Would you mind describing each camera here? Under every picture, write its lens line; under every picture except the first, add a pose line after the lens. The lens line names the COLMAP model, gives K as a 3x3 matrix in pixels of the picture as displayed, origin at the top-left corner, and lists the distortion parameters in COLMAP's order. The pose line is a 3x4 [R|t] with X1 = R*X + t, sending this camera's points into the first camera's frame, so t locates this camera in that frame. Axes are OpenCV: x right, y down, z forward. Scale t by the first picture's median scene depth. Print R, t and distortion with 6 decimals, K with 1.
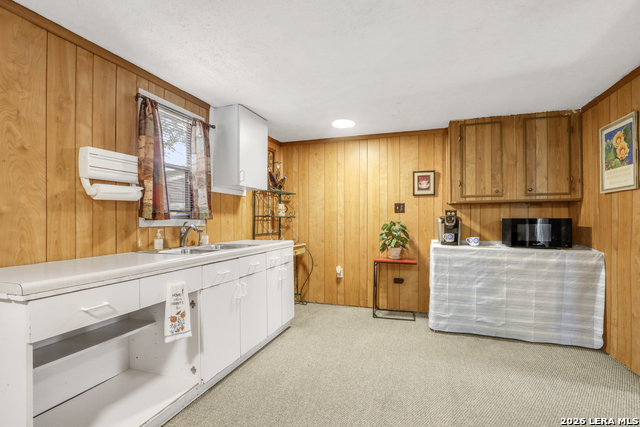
lens RADIAL K [[309.9, 0, 320.8], [0, 309.9, 215.8], [0, 0, 1]] dist [-0.006780, -0.001209]
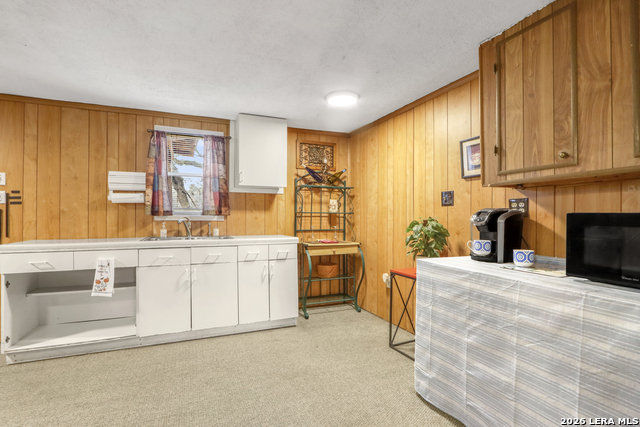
lens RADIAL K [[309.9, 0, 319.2], [0, 309.9, 213.0], [0, 0, 1]] dist [-0.006780, -0.001209]
pose [[0.658065, -0.006354, -0.752934, 0.726528], [0.006501, 0.999975, -0.002757, 0.007185], [0.752933, -0.003081, 0.658090, 0.443628]]
